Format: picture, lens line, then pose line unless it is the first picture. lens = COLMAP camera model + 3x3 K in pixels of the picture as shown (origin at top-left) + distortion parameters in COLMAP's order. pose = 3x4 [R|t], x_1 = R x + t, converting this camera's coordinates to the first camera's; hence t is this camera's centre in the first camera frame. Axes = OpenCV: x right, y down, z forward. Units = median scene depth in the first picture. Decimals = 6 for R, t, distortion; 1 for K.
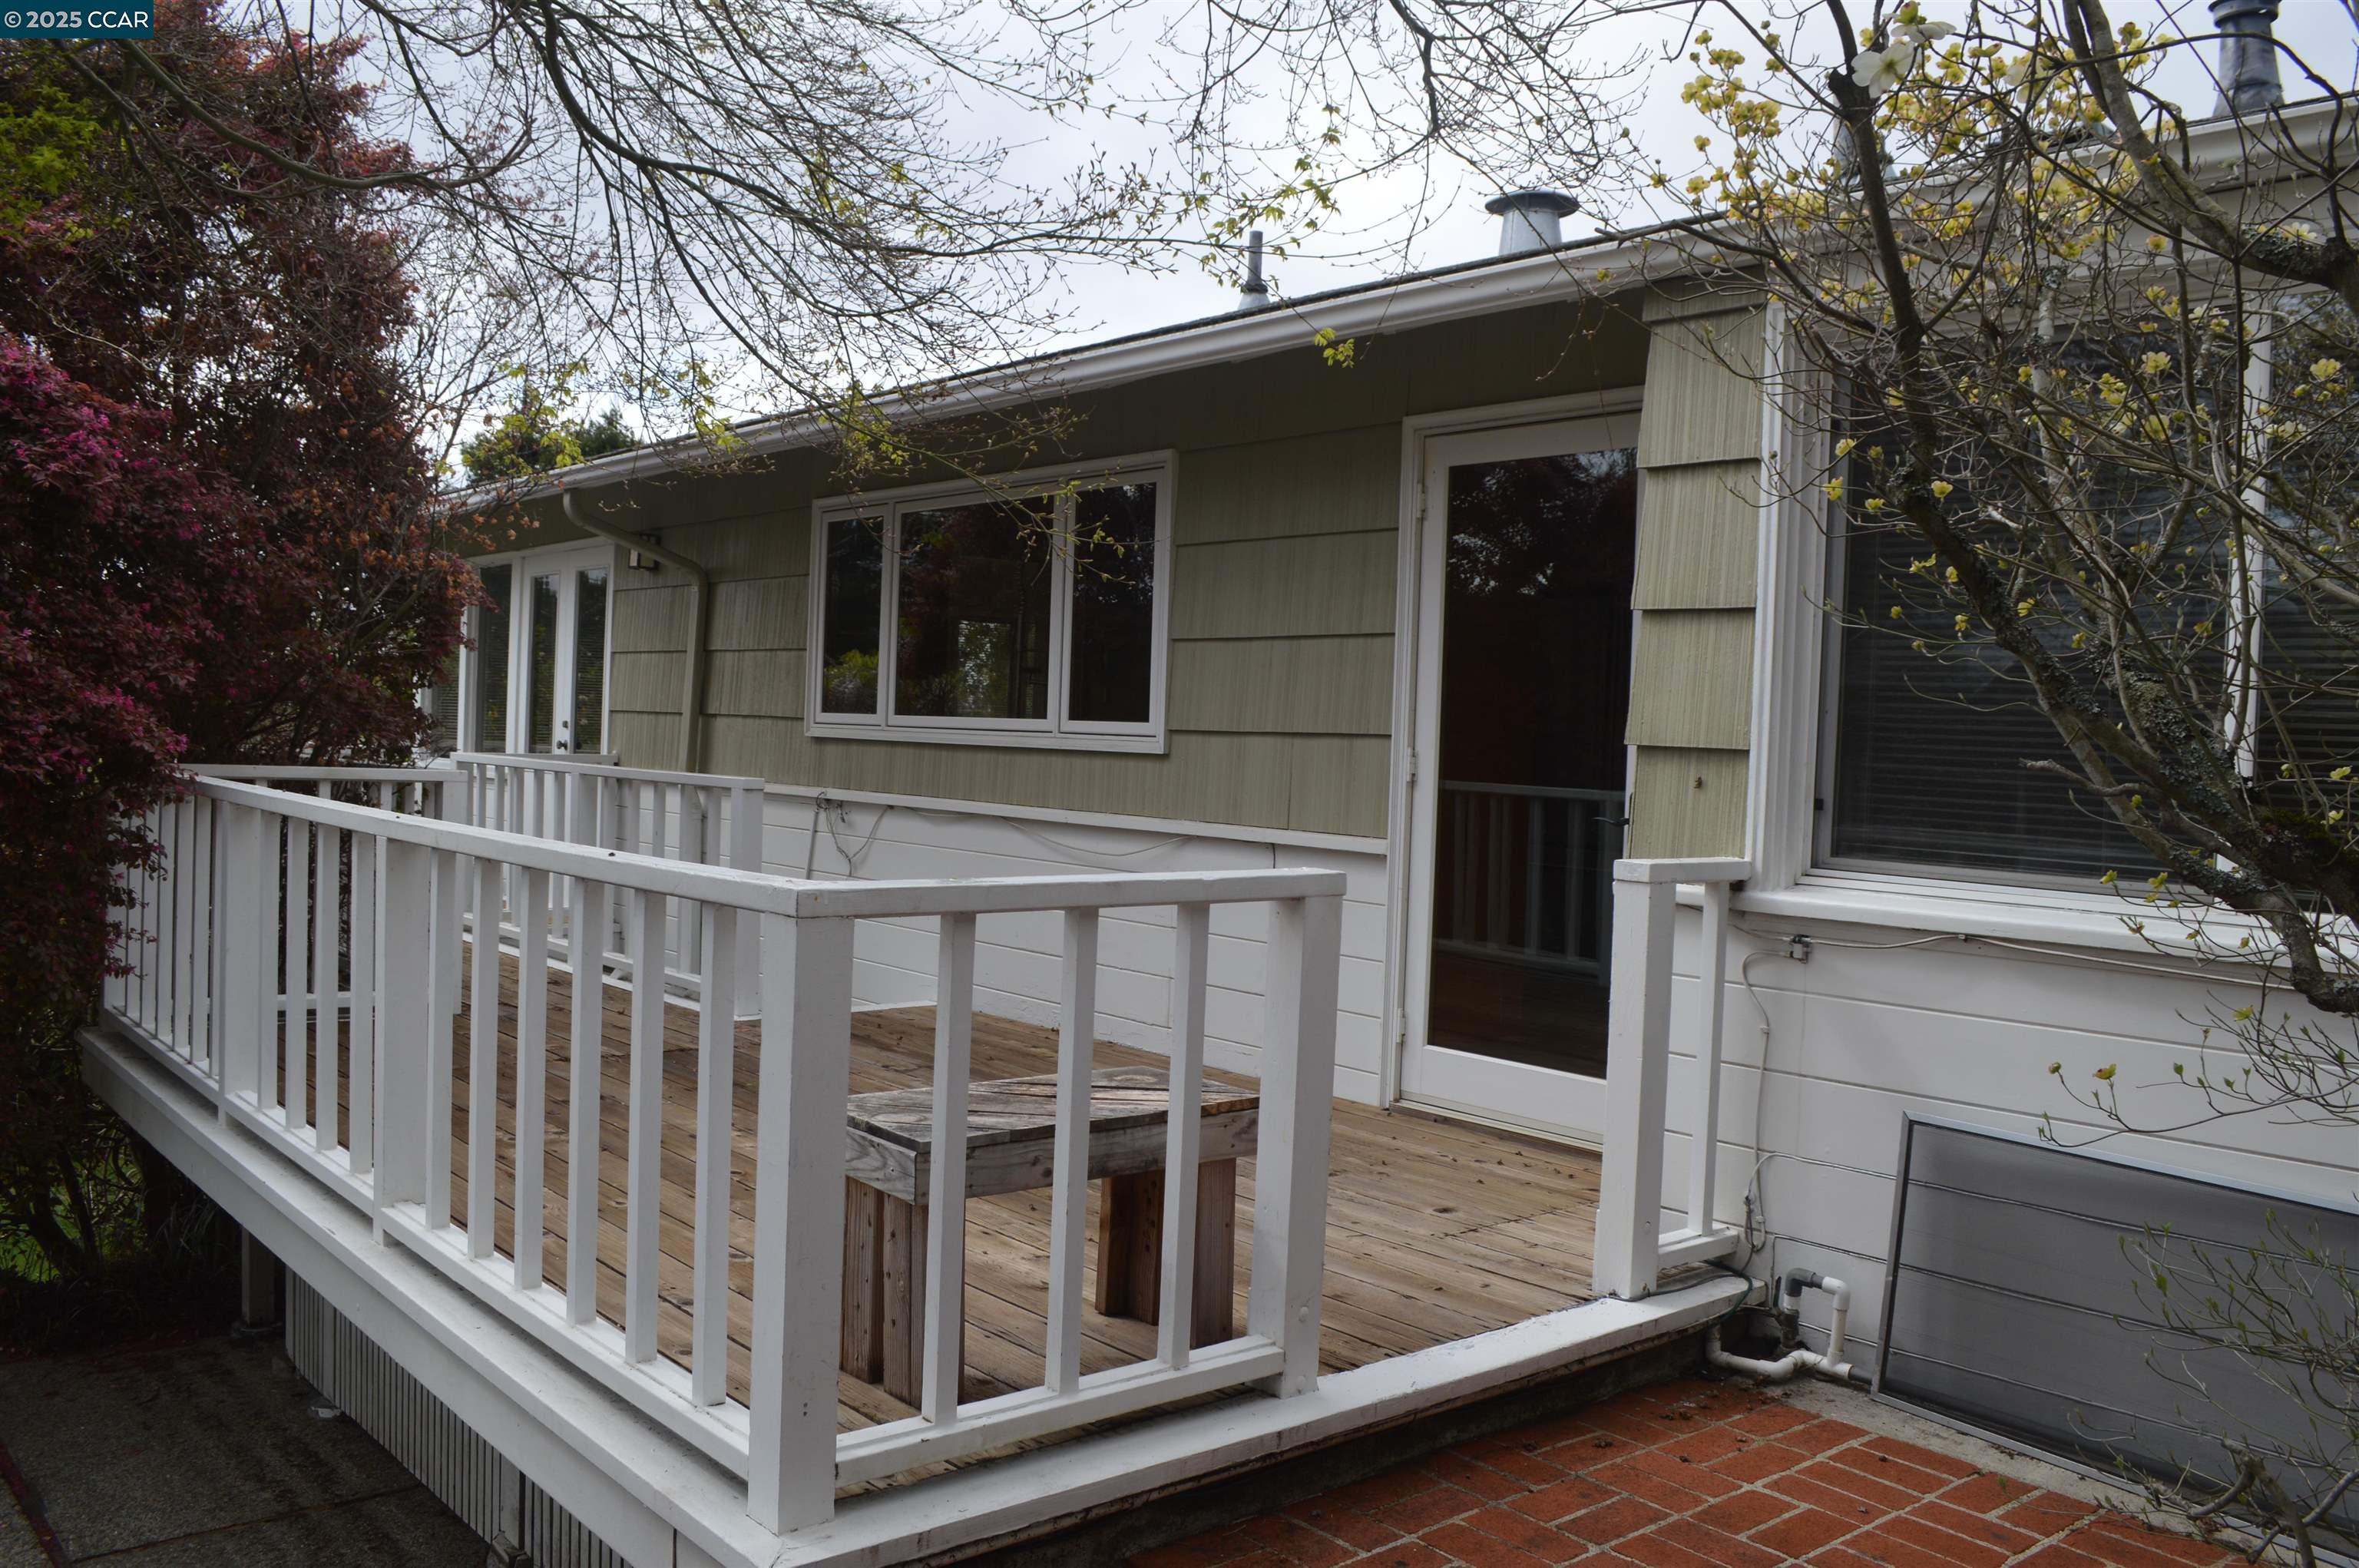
lens RADIAL K [[1881.0, 0, 1179.5], [0, 1881.0, 784.0], [0, 0, 1]] dist [-0.081717, 0.004296]
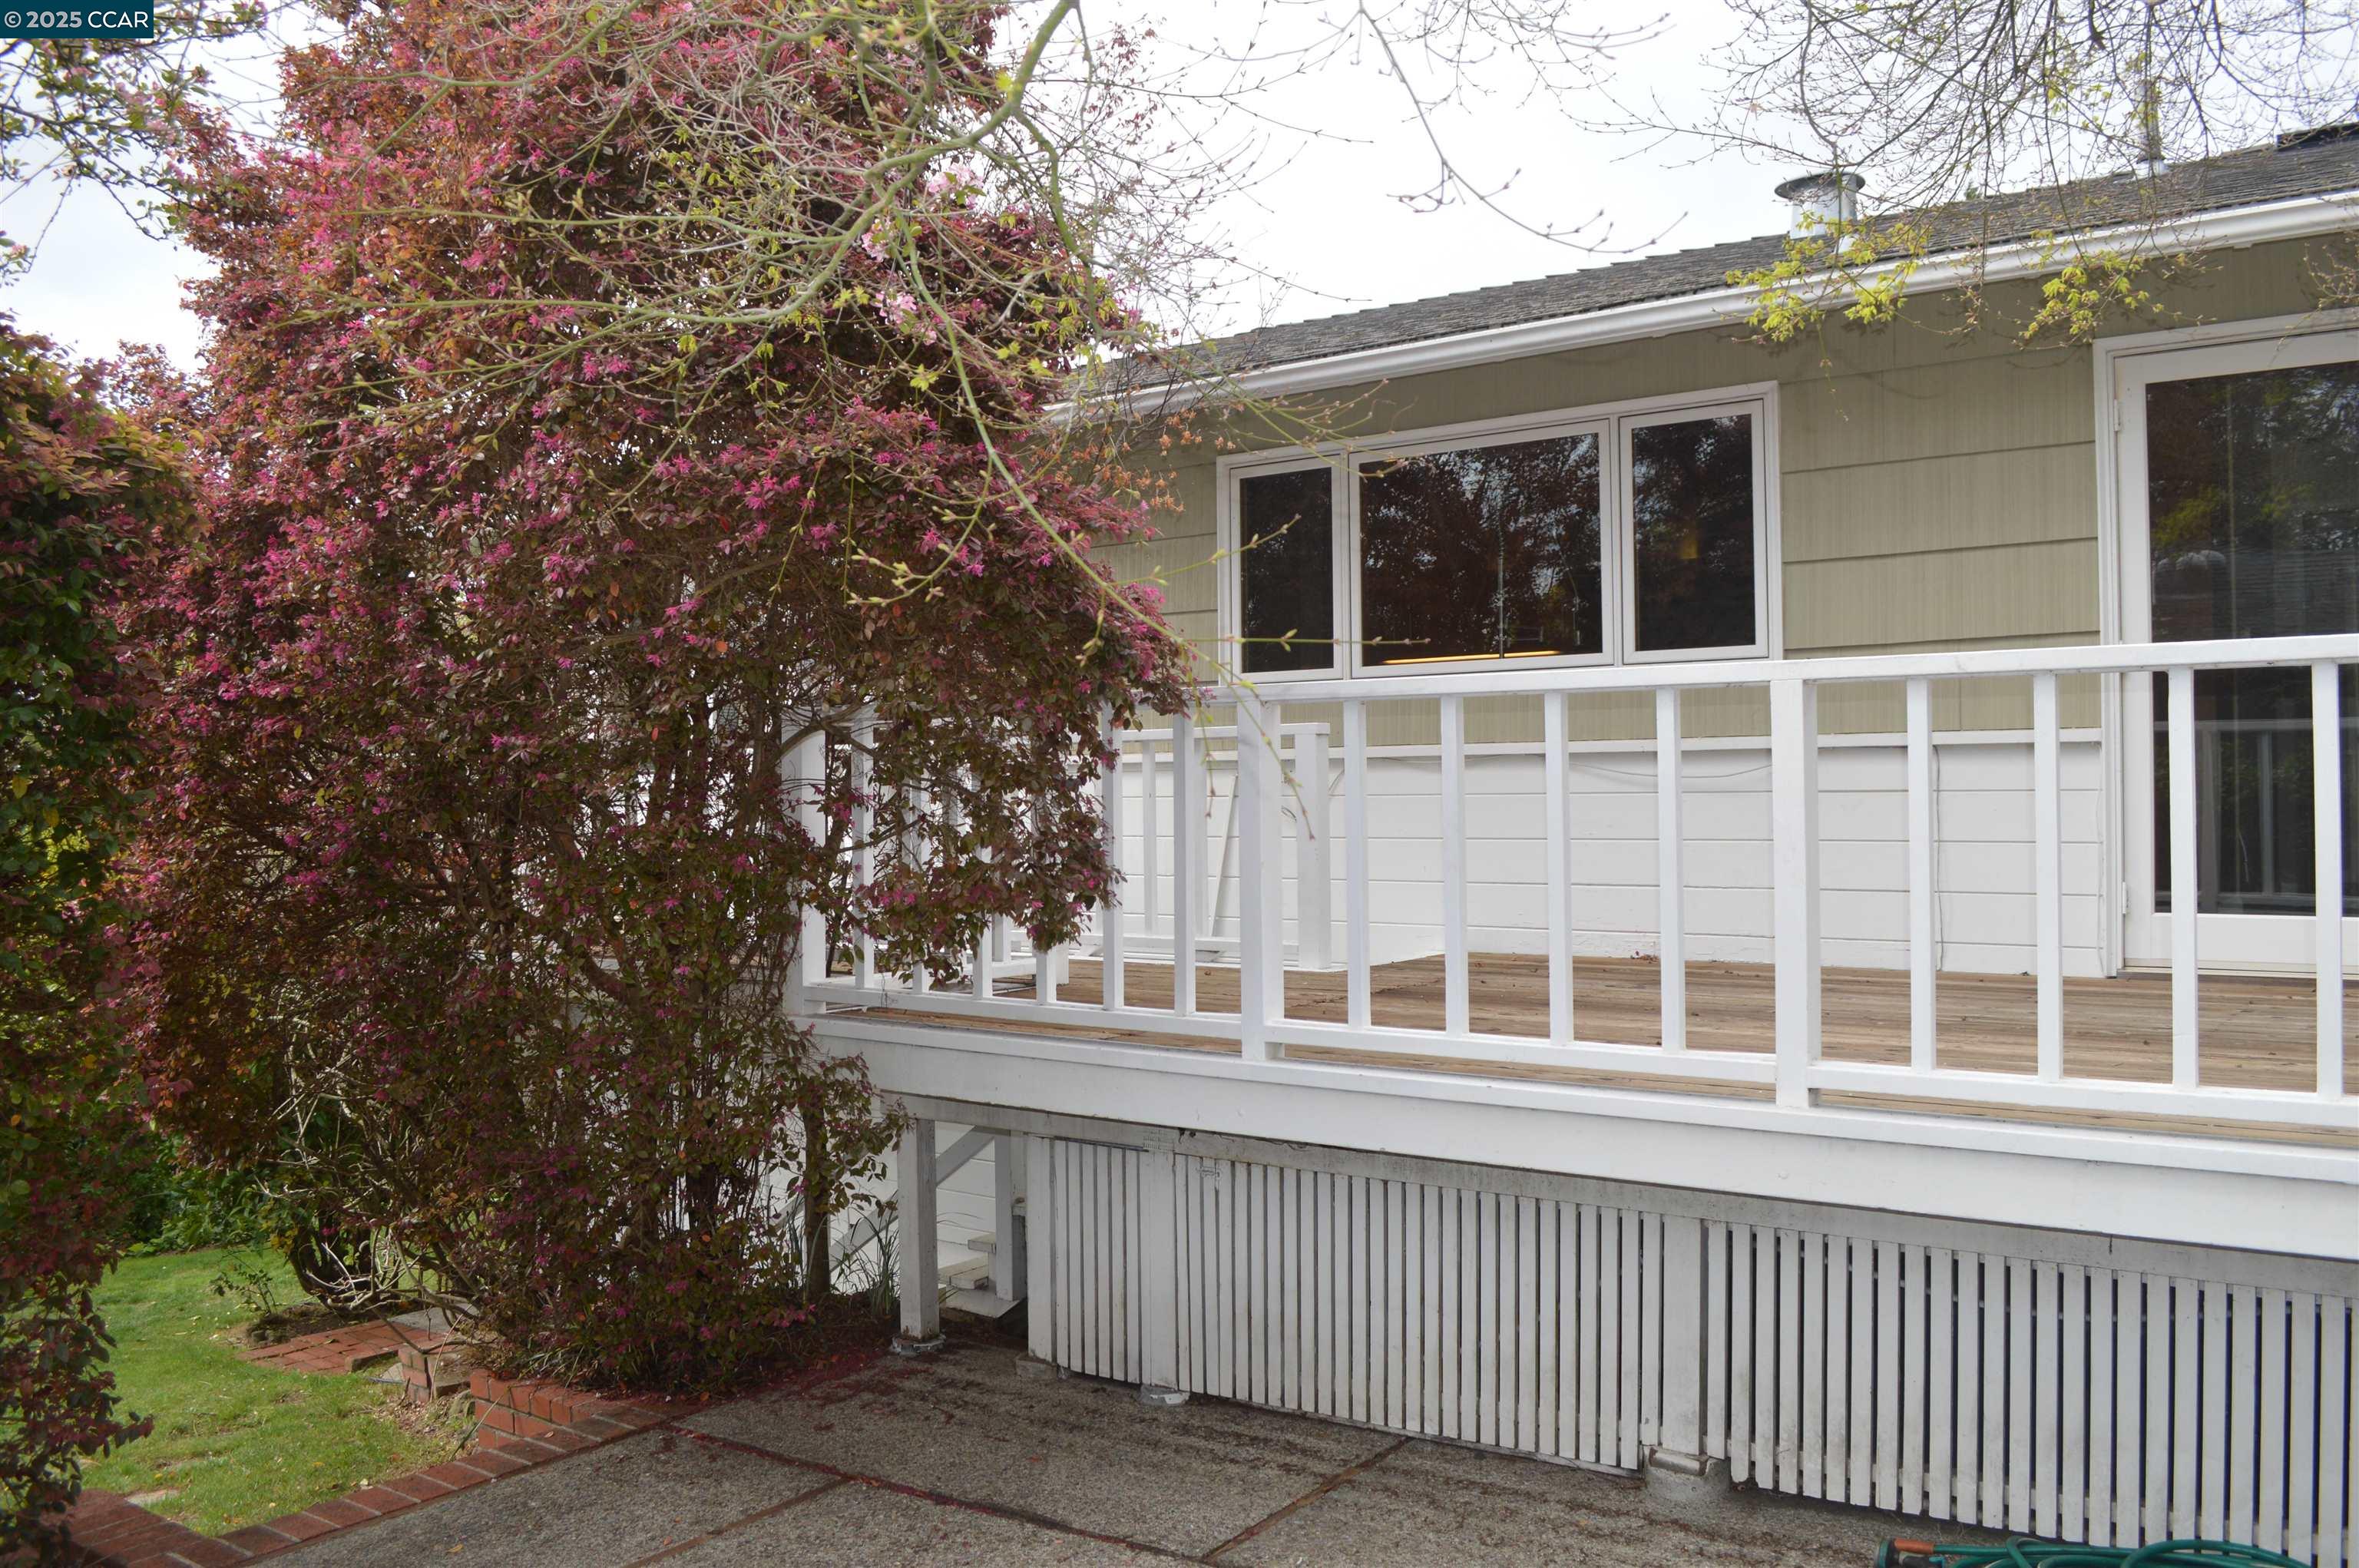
lens RADIAL K [[1881.0, 0, 1179.5], [0, 1881.0, 784.0], [0, 0, 1]] dist [-0.081717, 0.004296]
pose [[0.971788, -0.043054, 0.231892, -0.657656], [0.050723, 0.998342, -0.027209, 0.064930], [-0.230336, 0.038204, 0.972361, 0.090633]]
